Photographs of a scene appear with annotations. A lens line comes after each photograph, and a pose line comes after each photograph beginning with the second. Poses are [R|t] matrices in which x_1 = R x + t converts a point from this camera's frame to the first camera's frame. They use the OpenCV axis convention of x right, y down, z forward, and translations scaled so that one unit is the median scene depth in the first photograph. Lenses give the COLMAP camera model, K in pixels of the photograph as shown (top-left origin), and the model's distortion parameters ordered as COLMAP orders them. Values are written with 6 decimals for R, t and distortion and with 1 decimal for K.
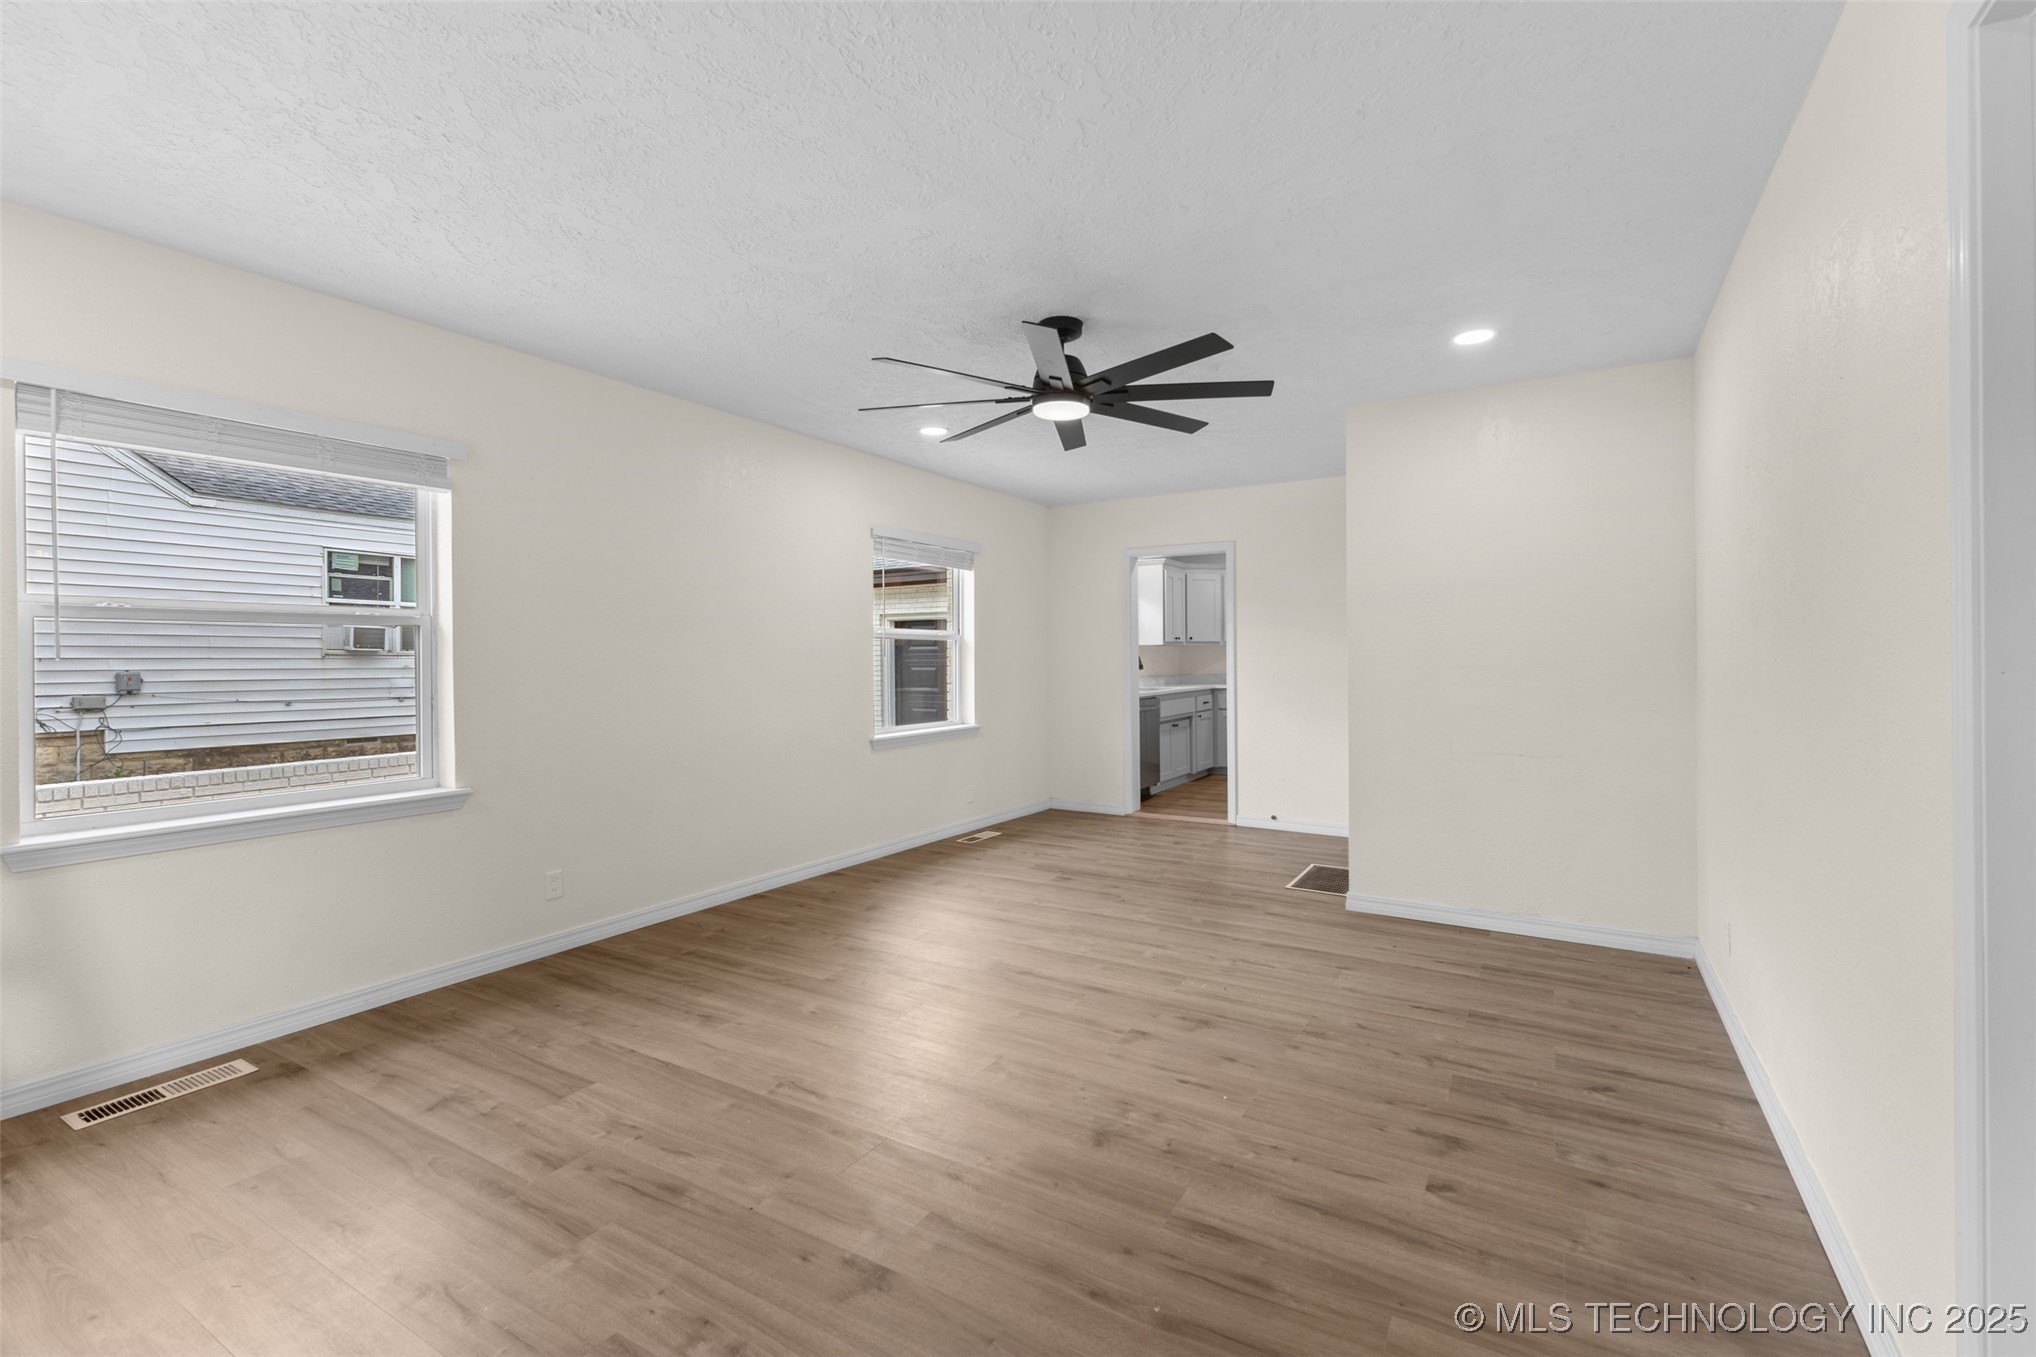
lens RADIAL K [[884.6, 0, 1009.6], [0, 884.6, 668.6], [0, 0, 1]] dist [0.009219, -0.001052]
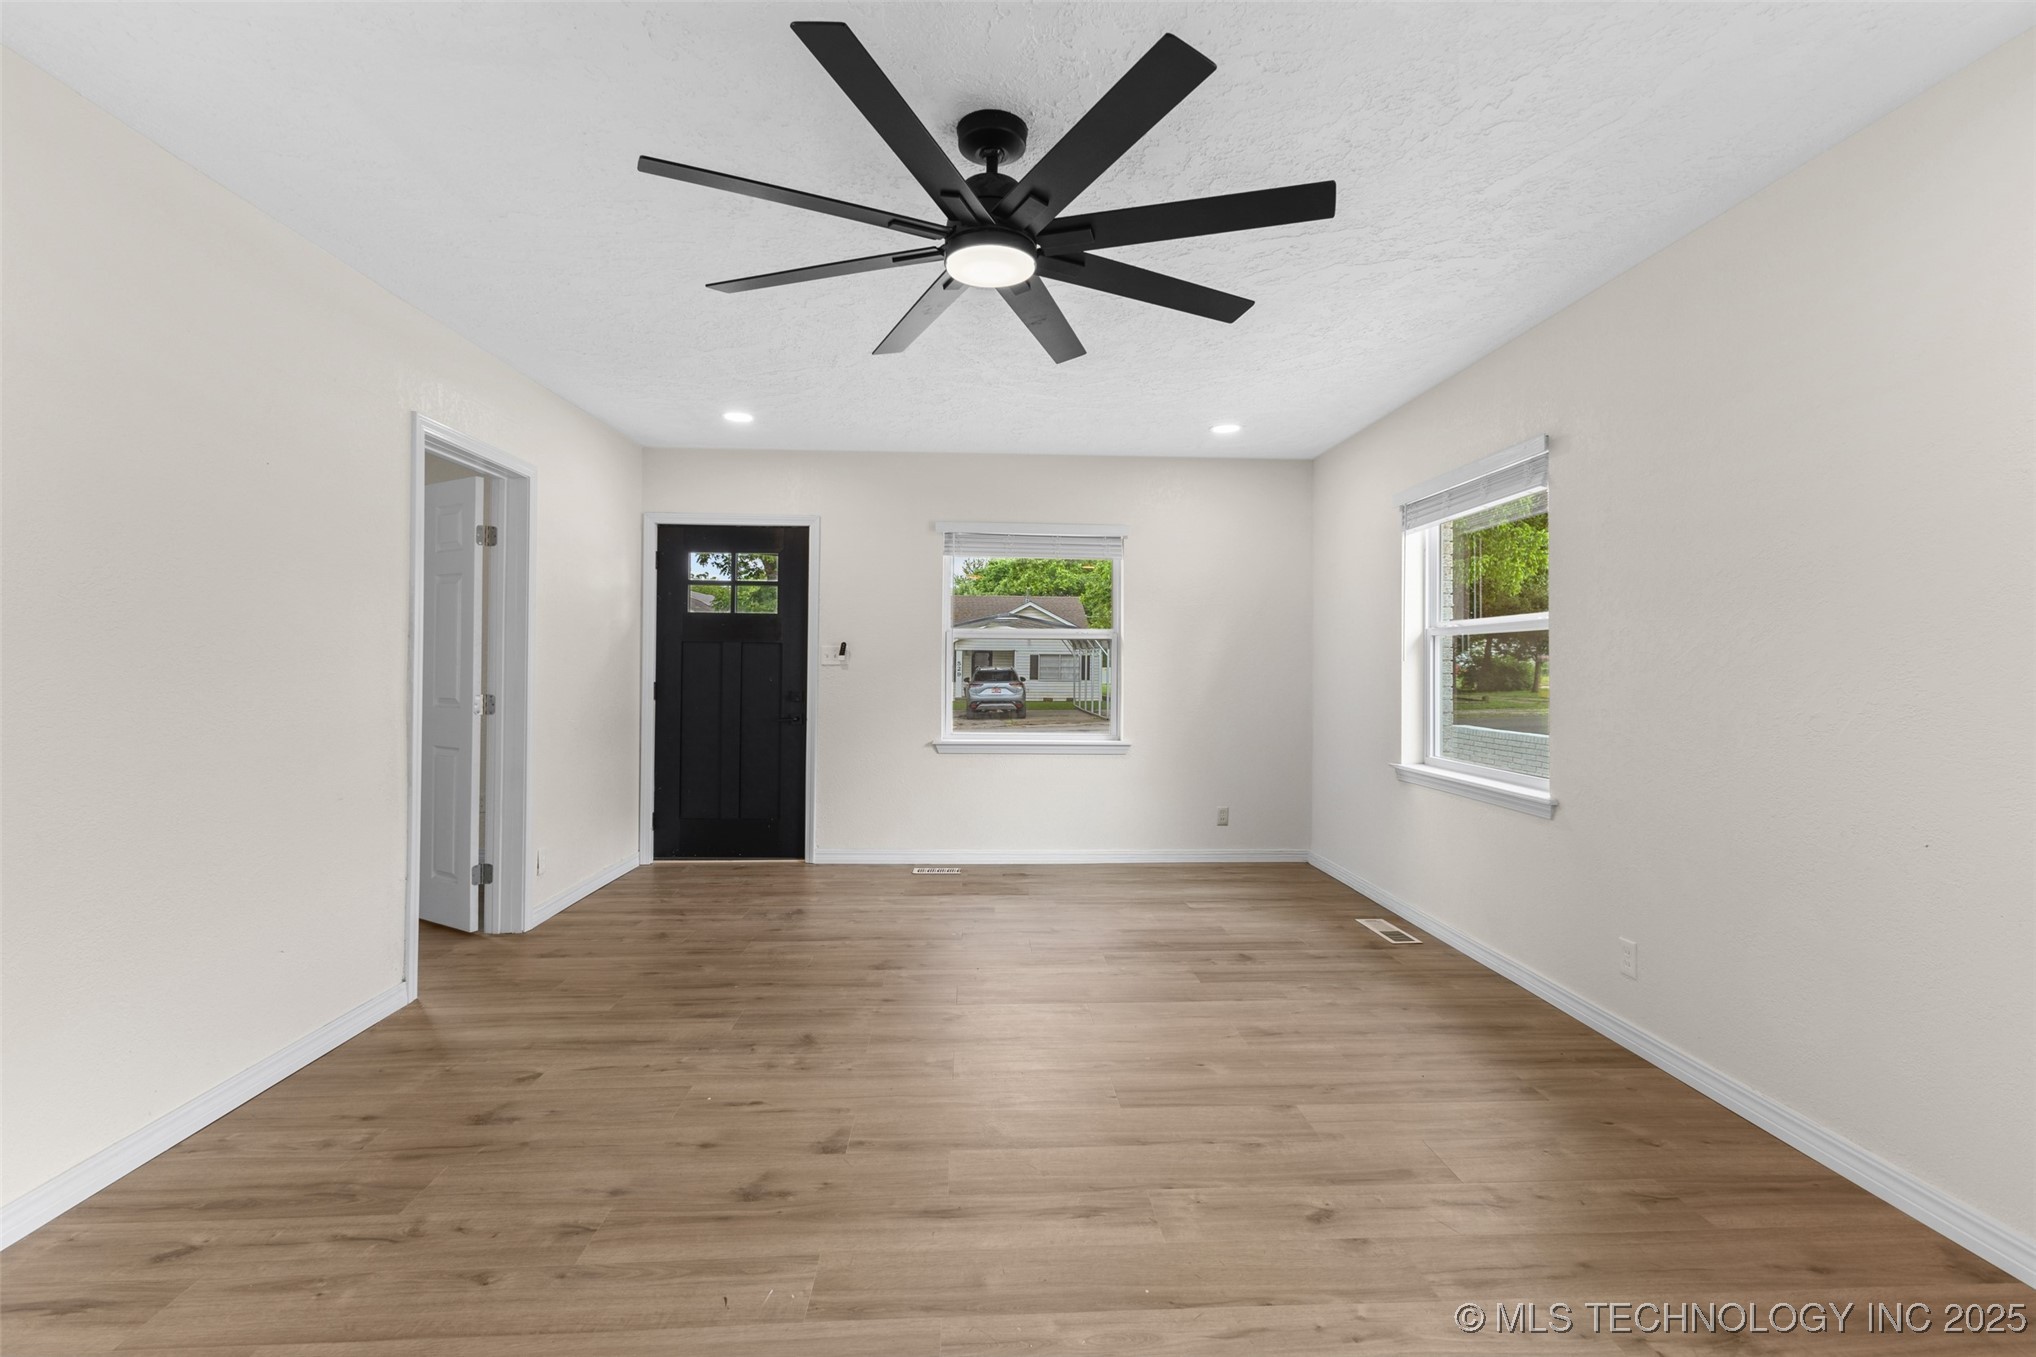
lens RADIAL K [[884.6, 0, 1015.0], [0, 884.6, 667.1], [0, 0, 1]] dist [0.009219, -0.001052]
pose [[-0.821465, 0.001697, -0.570257, 0.499092], [-0.007425, 0.999879, 0.013672, -0.014026], [0.570211, 0.015465, -0.821353, 1.895714]]
